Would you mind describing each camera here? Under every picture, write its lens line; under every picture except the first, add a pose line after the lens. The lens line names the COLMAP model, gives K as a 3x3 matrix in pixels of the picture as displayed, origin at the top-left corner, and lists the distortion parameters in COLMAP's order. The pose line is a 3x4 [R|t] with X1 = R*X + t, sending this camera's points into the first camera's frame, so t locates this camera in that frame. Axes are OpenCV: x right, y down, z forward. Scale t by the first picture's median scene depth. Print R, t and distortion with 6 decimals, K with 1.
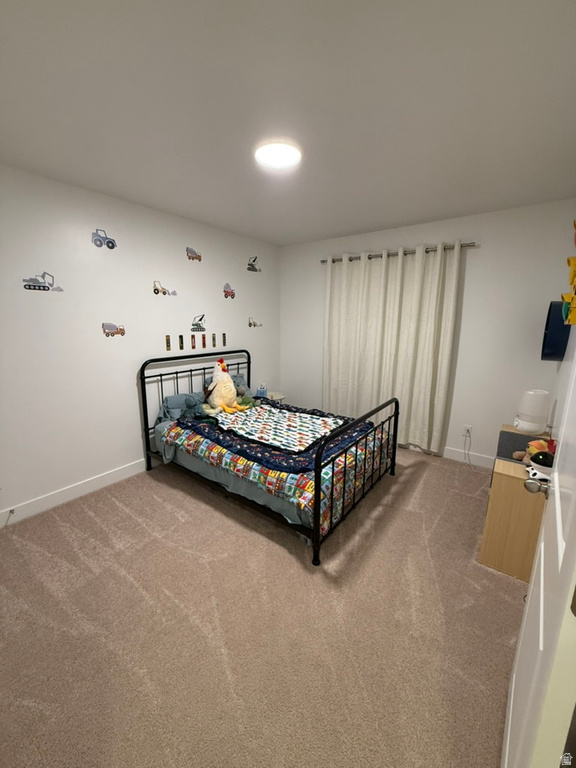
lens RADIAL K [[306.4, 0, 288.1], [0, 306.4, 383.0], [0, 0, 1]] dist [0.000089, 0.000109]
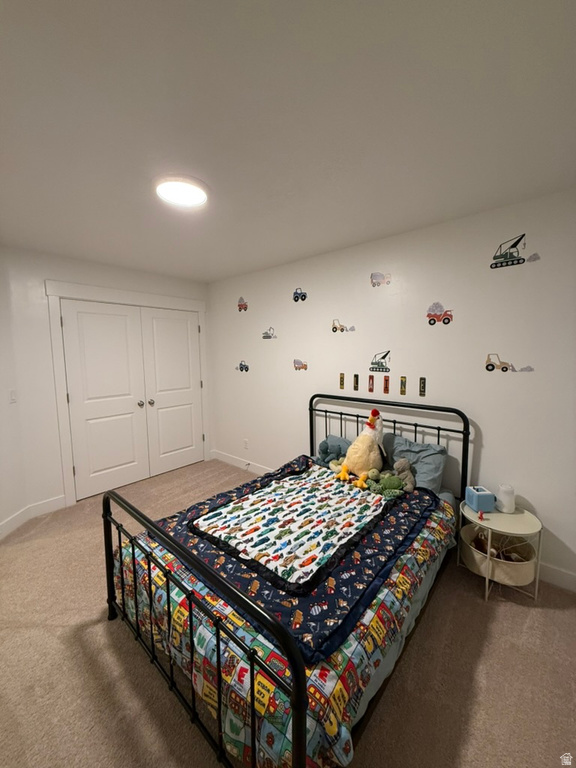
lens RADIAL K [[306.4, 0, 286.6], [0, 306.4, 380.9], [0, 0, 1]] dist [0.000089, 0.000109]
pose [[-0.080150, 0.088650, -0.992833, 0.561885], [-0.196697, 0.975045, 0.102941, -0.194330], [0.977183, 0.203538, -0.060712, 0.883578]]
